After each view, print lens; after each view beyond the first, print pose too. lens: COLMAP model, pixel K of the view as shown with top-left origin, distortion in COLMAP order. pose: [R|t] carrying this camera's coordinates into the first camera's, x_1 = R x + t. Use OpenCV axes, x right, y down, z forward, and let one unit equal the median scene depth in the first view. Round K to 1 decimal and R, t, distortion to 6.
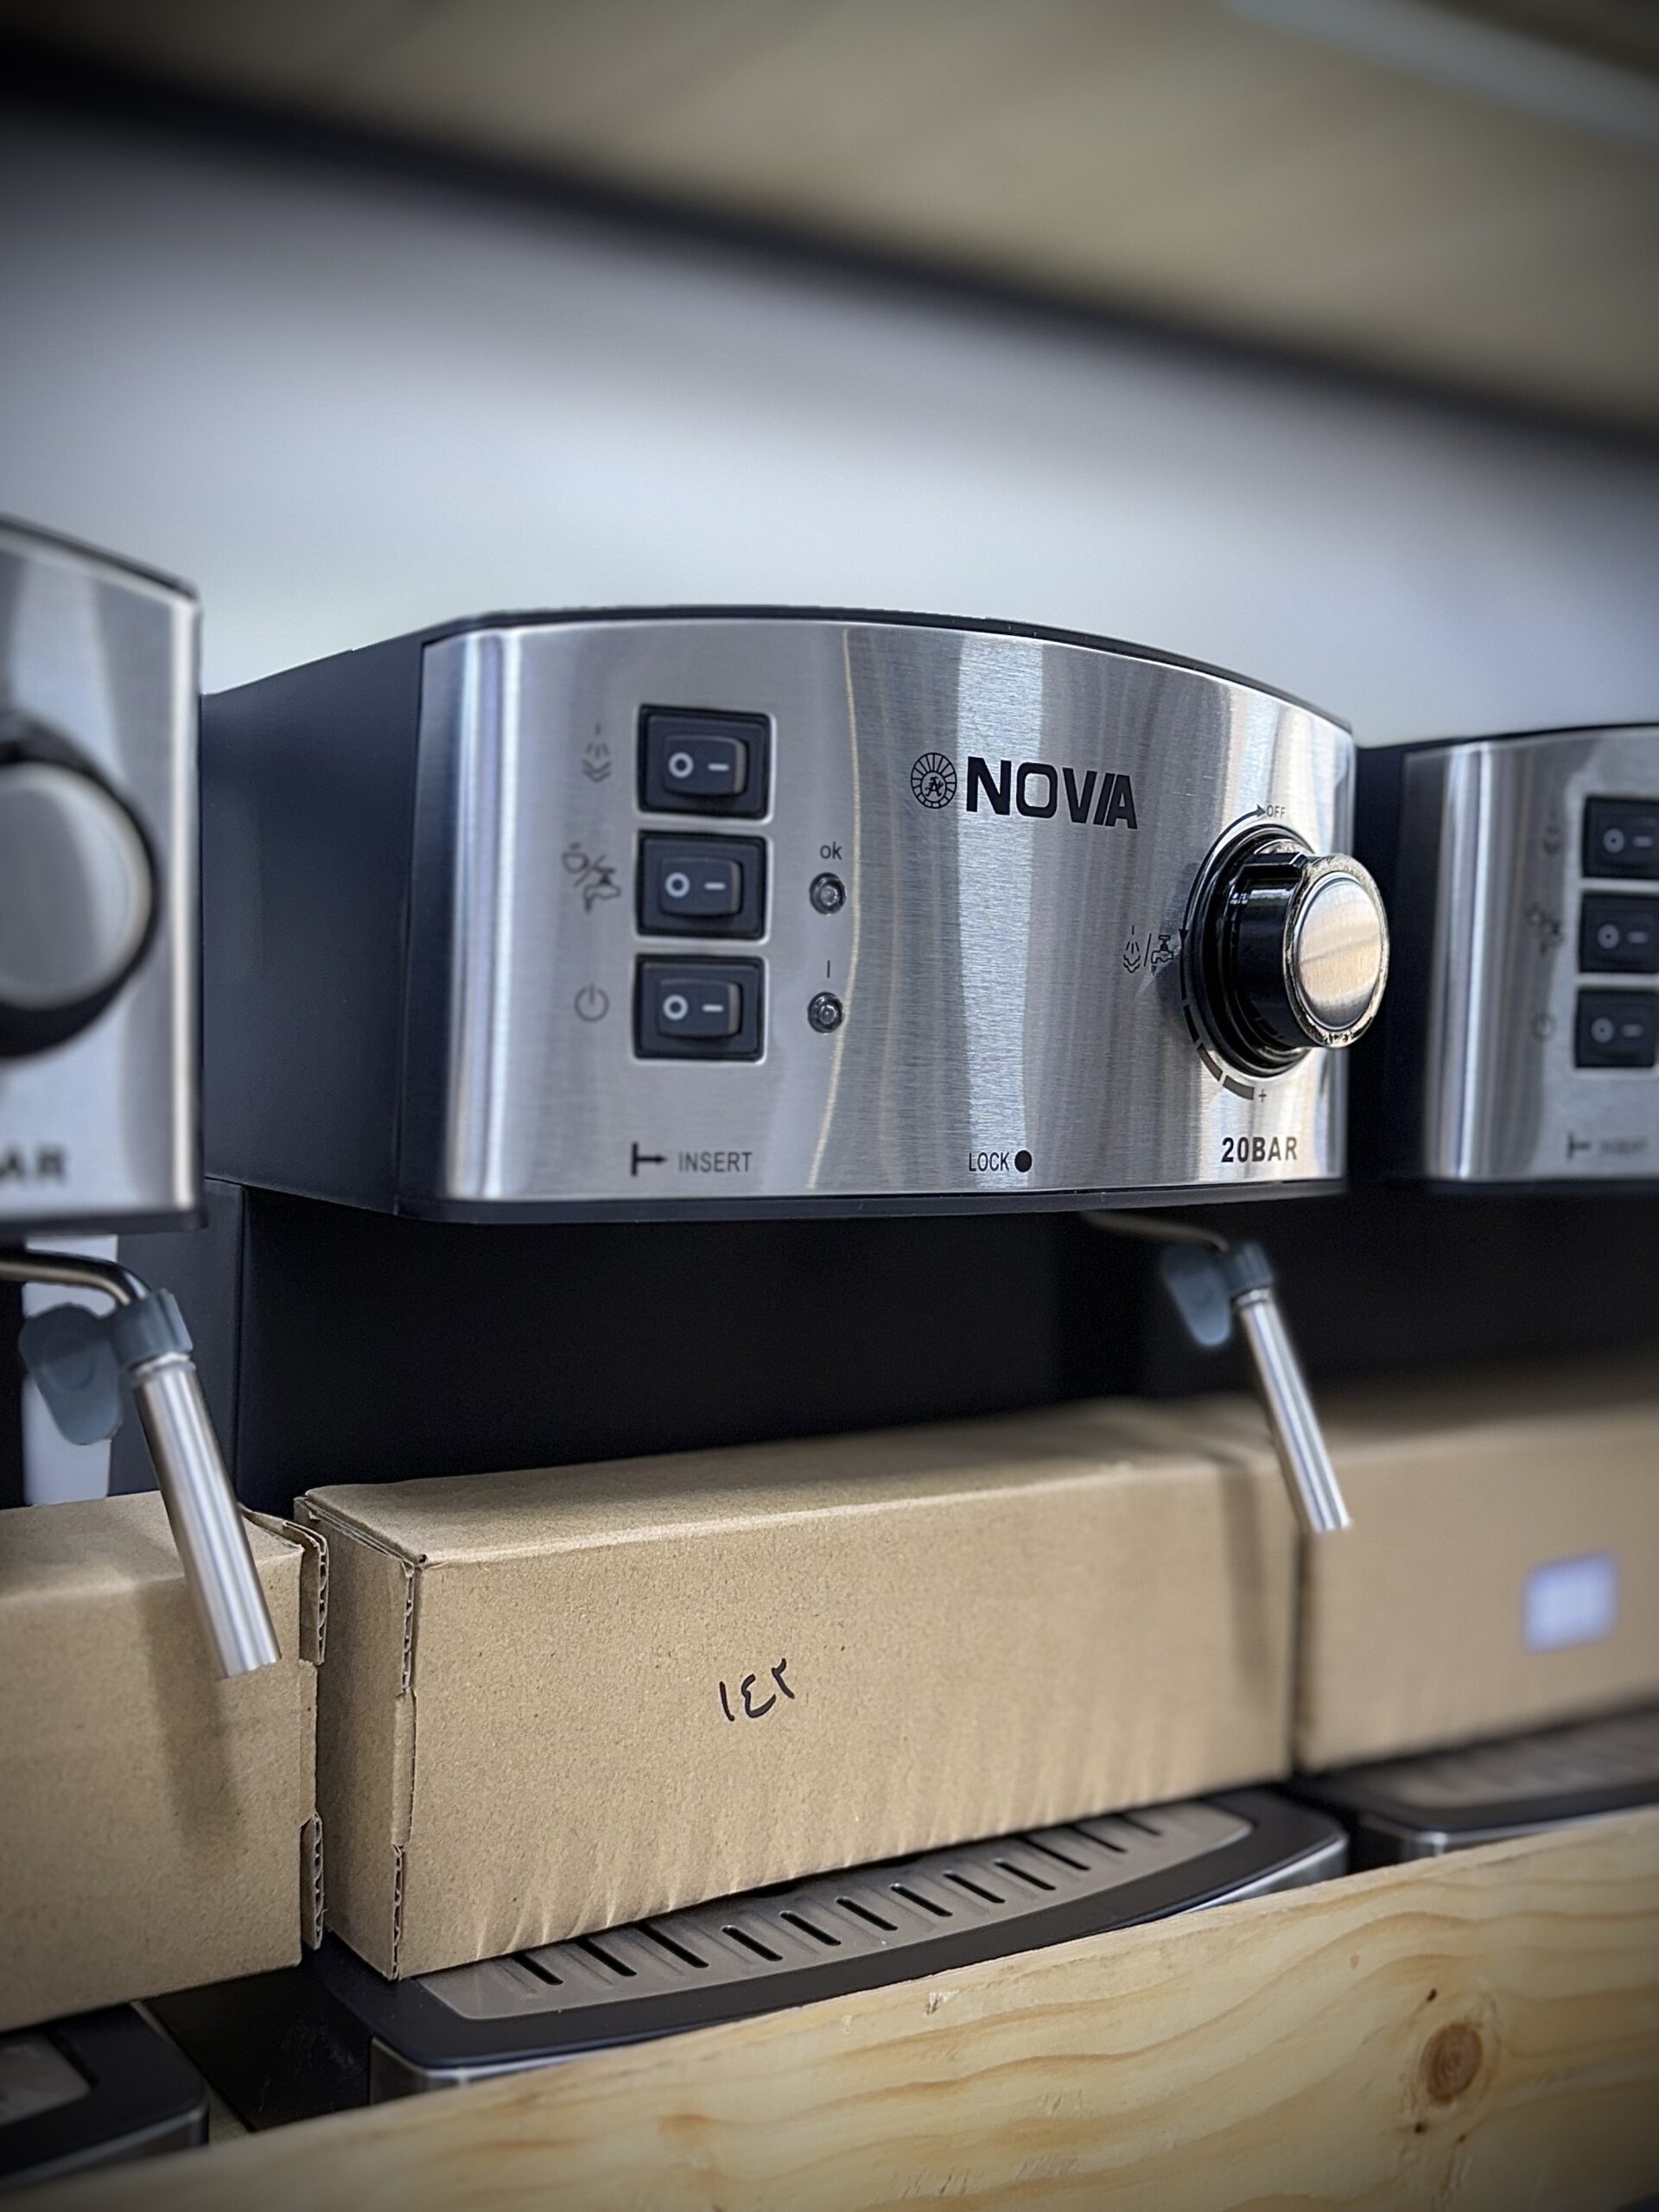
lens RADIAL K [[2340.9, 0, 829.5], [0, 2340.9, 1106.0], [0, 0, 1]] dist [0.167274, -0.446985]
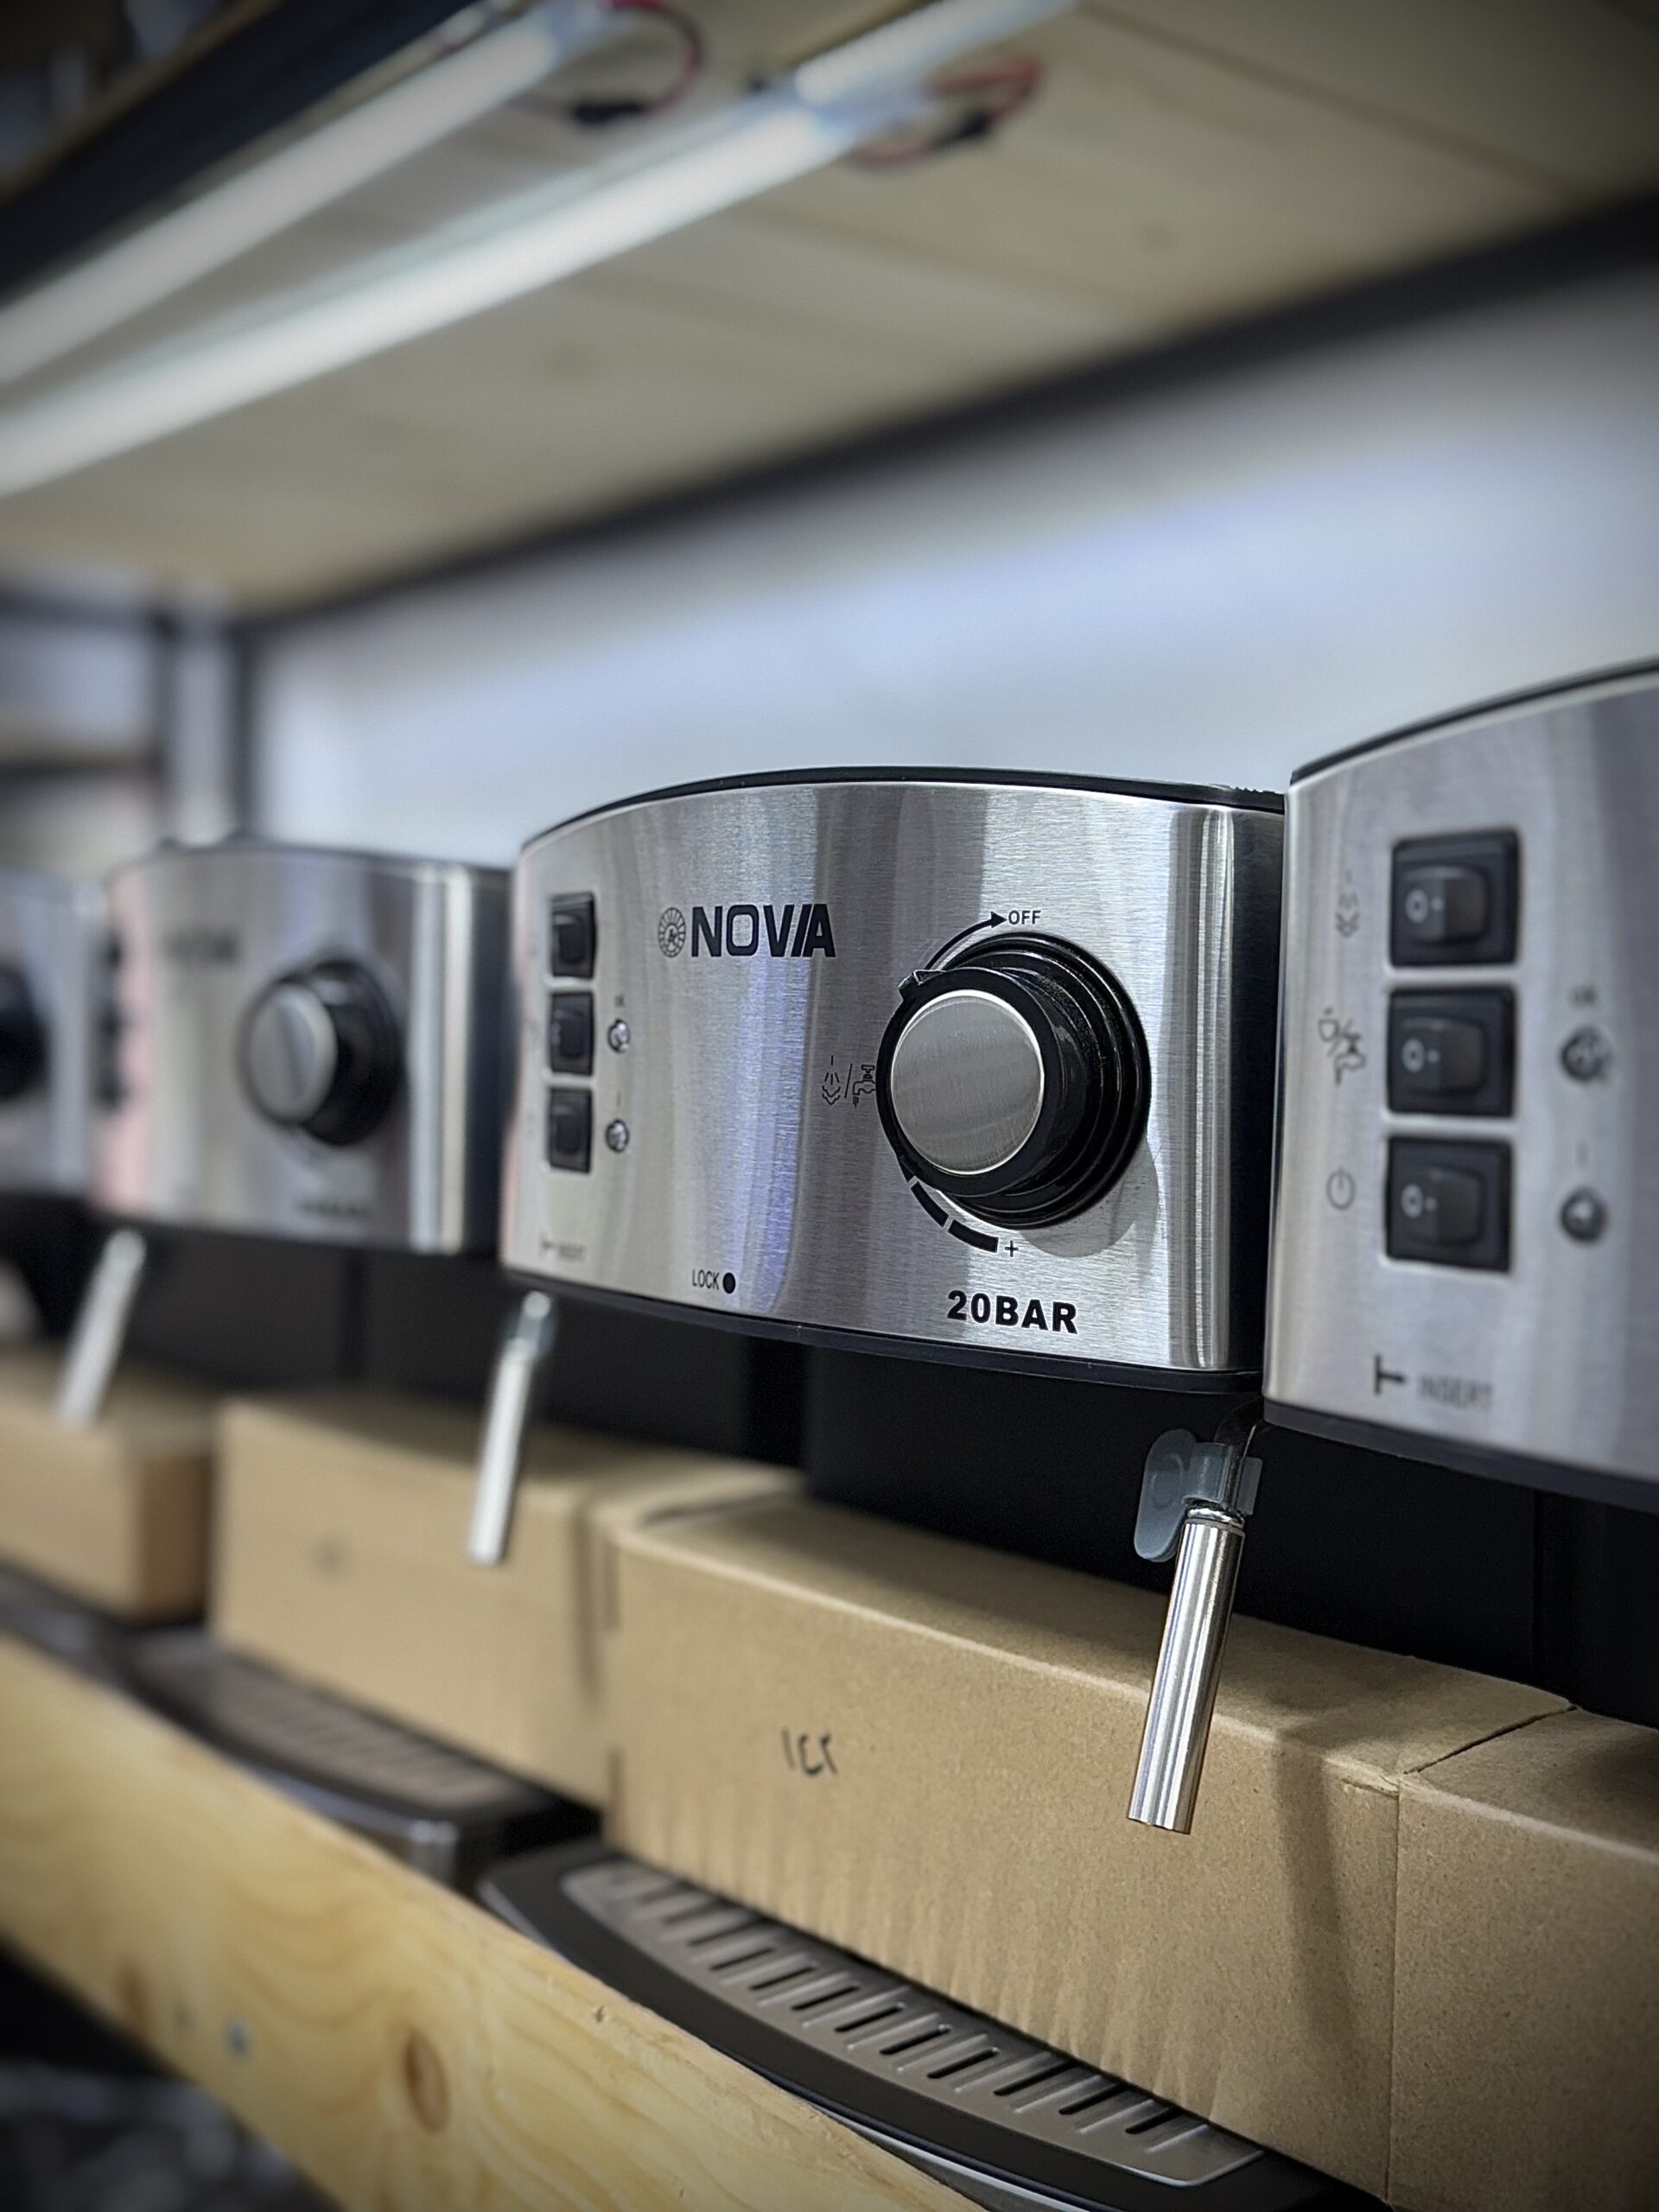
lens RADIAL K [[2340.9, 0, 829.5], [0, 2340.9, 1106.0], [0, 0, 1]] dist [0.167274, -0.446985]
pose [[0.107026, 0.009686, -0.994209, 1.117798], [-0.051889, 0.998644, 0.004143, -0.061475], [0.992901, 0.051145, 0.107383, 0.917021]]
